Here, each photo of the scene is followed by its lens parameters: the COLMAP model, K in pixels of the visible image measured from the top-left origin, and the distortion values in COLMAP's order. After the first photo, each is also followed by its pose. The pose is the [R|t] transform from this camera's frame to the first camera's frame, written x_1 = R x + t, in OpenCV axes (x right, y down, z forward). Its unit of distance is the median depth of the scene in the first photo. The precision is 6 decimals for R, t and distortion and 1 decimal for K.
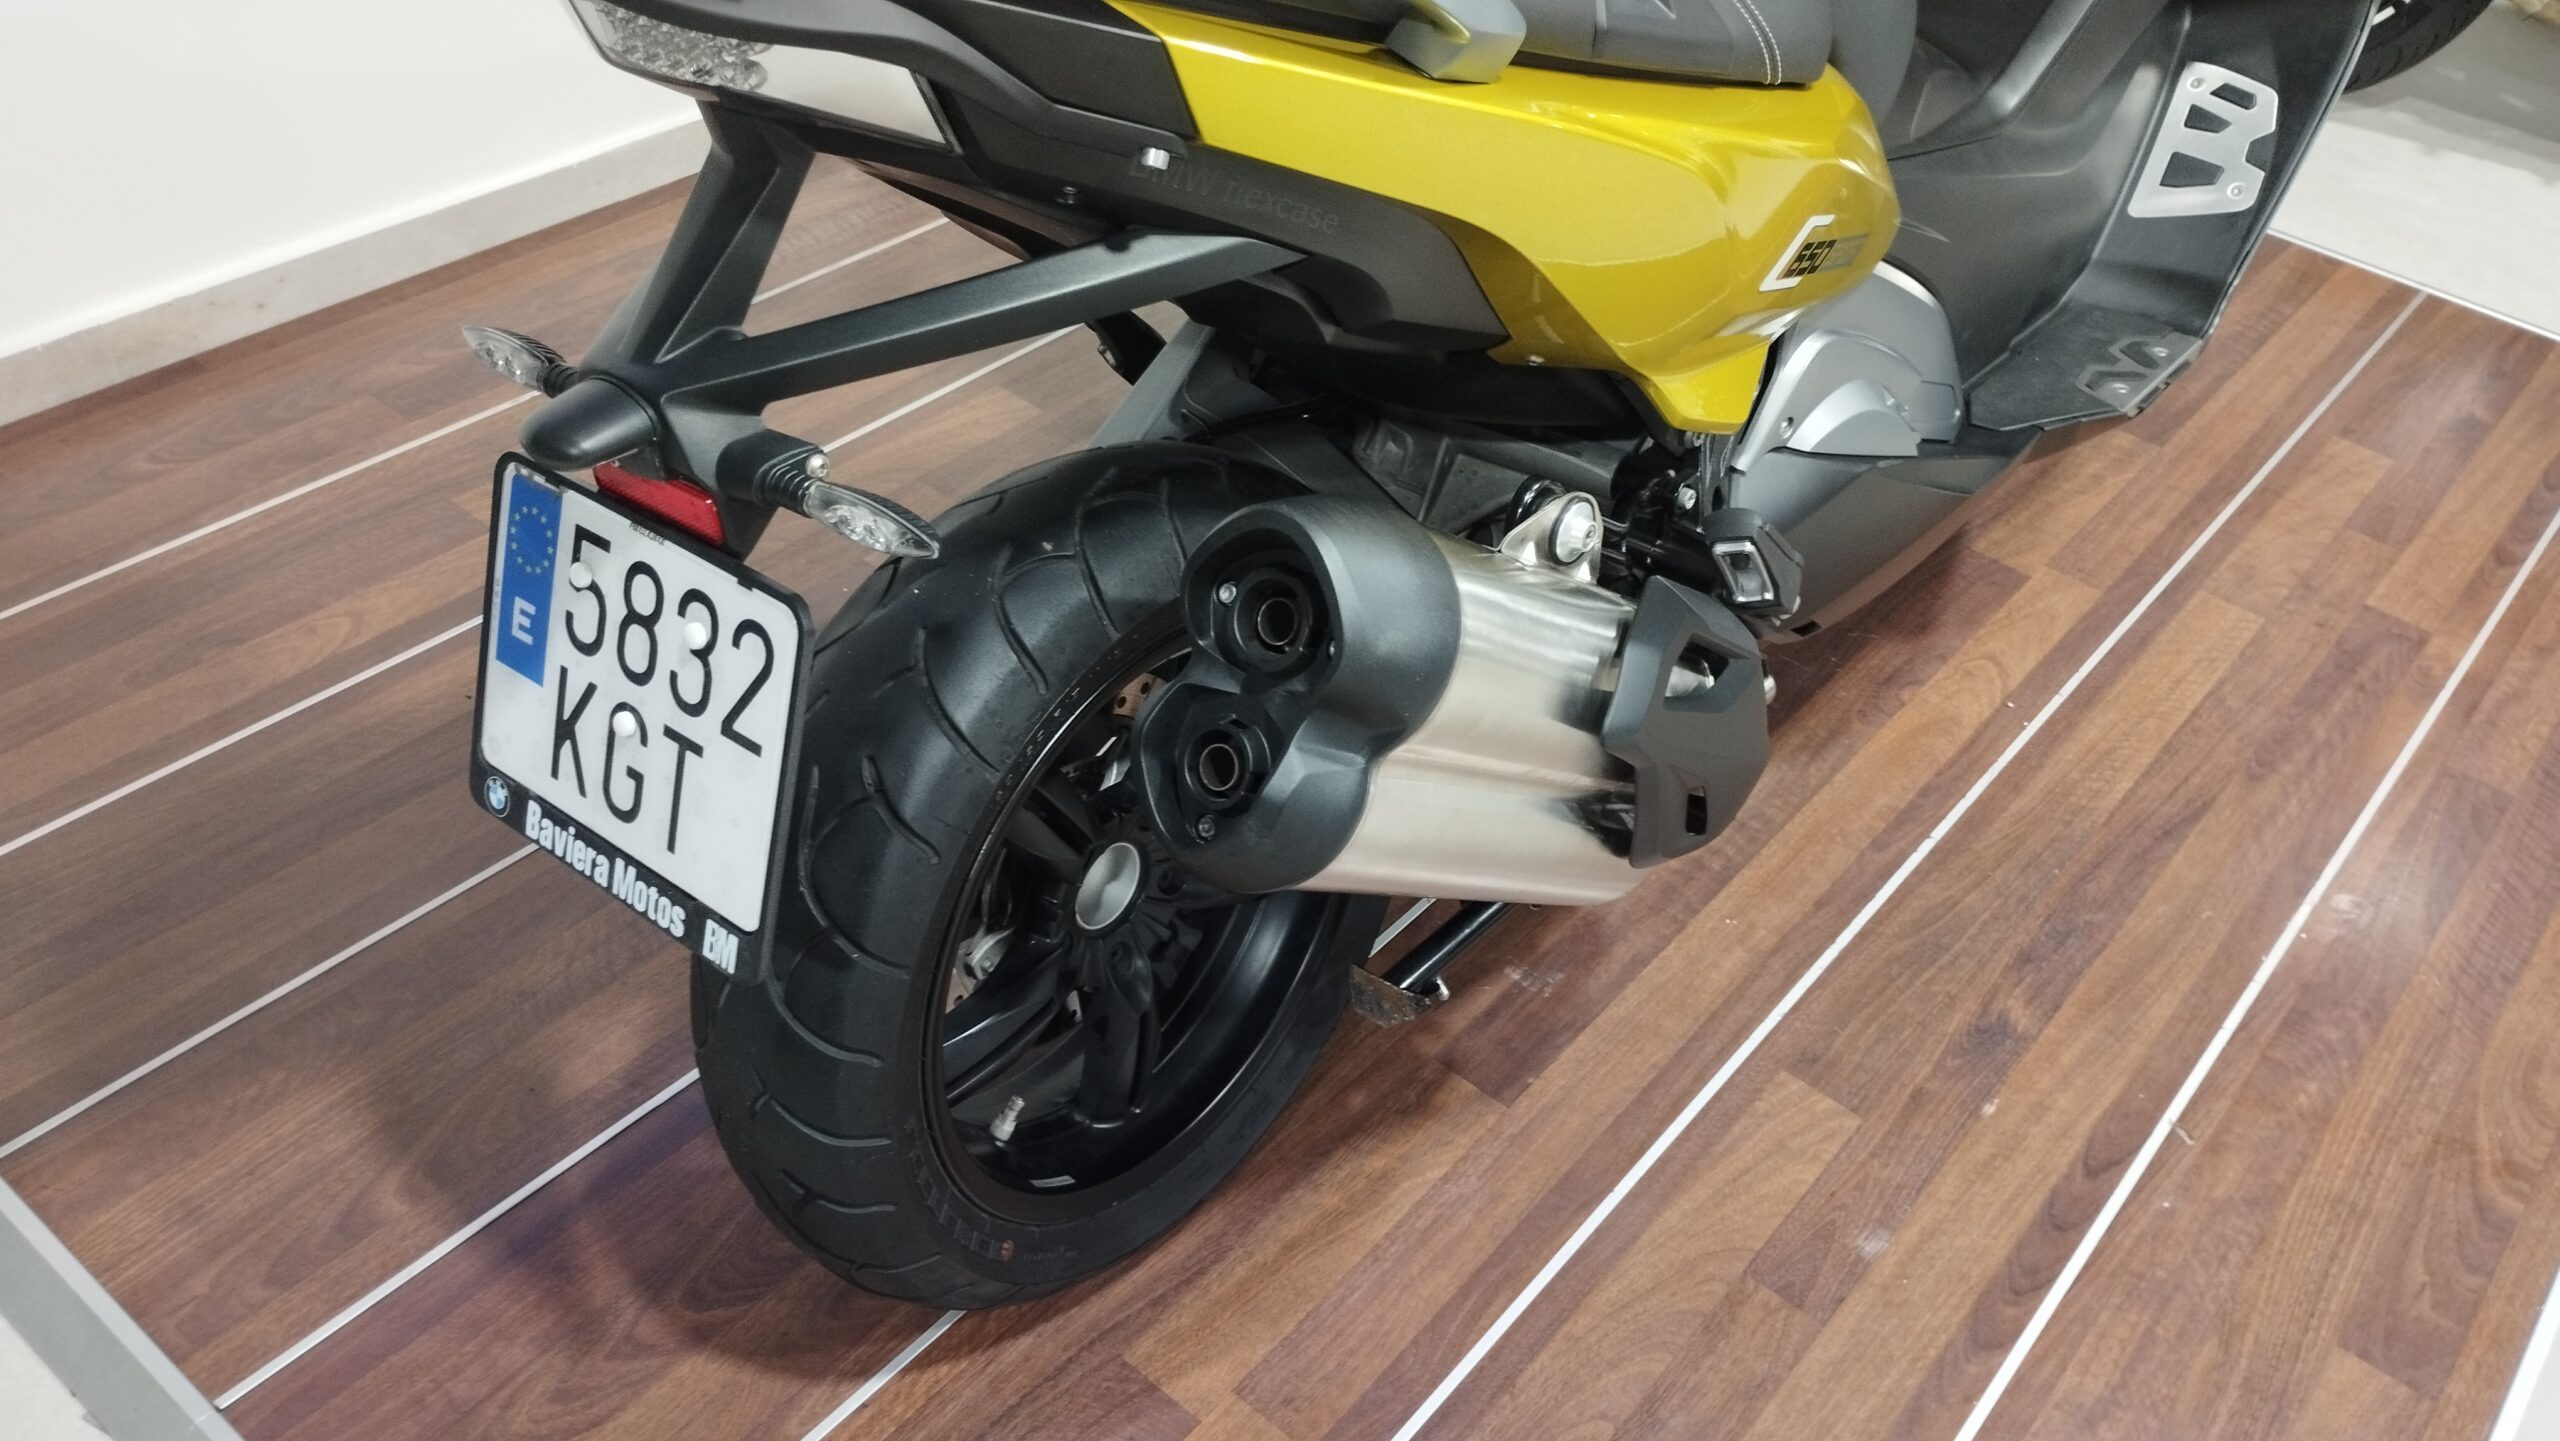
lens RADIAL K [[2104.0, 0, 1280.0], [0, 2104.0, 720.5], [0, 0, 1]] dist [0.051607, -0.074190]
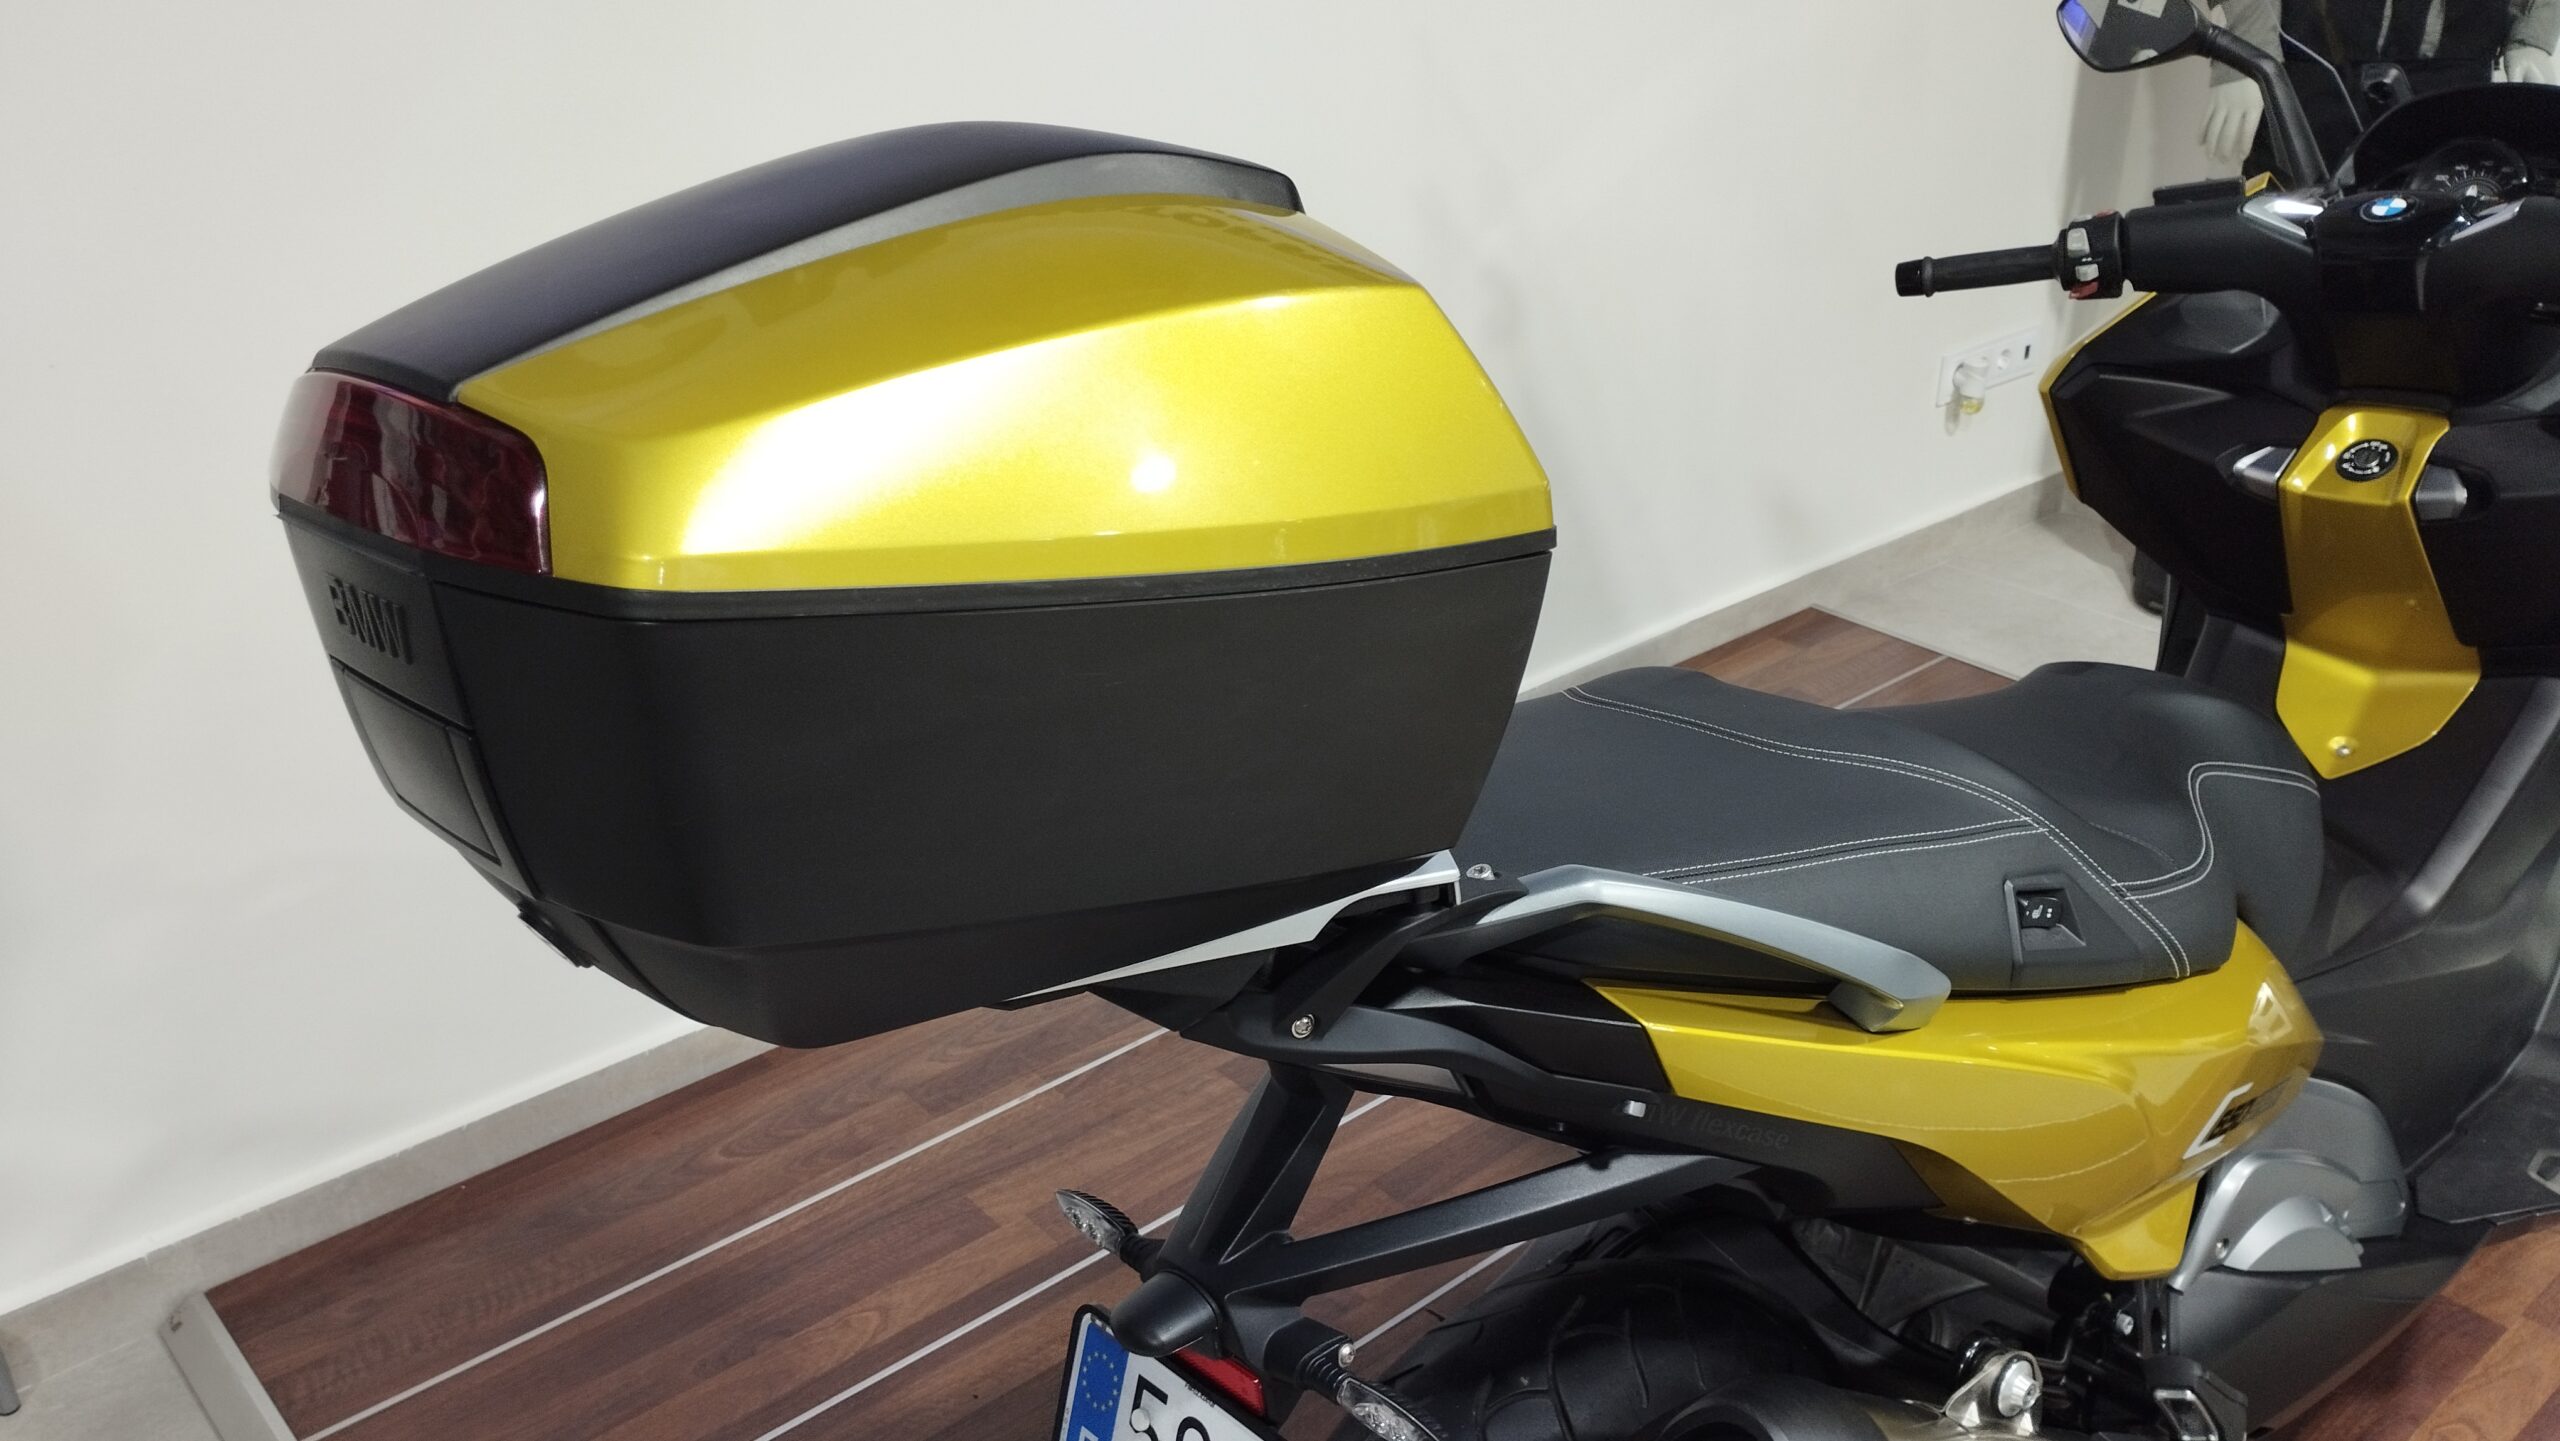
lens RADIAL K [[2104.0, 0, 1280.0], [0, 2104.0, 720.5], [0, 0, 1]] dist [0.051607, -0.074190]
pose [[0.982053, -0.003894, -0.188564, -0.017883], [-0.044055, 0.967393, -0.249419, -0.101876], [0.183387, 0.253250, 0.949860, -0.140533]]
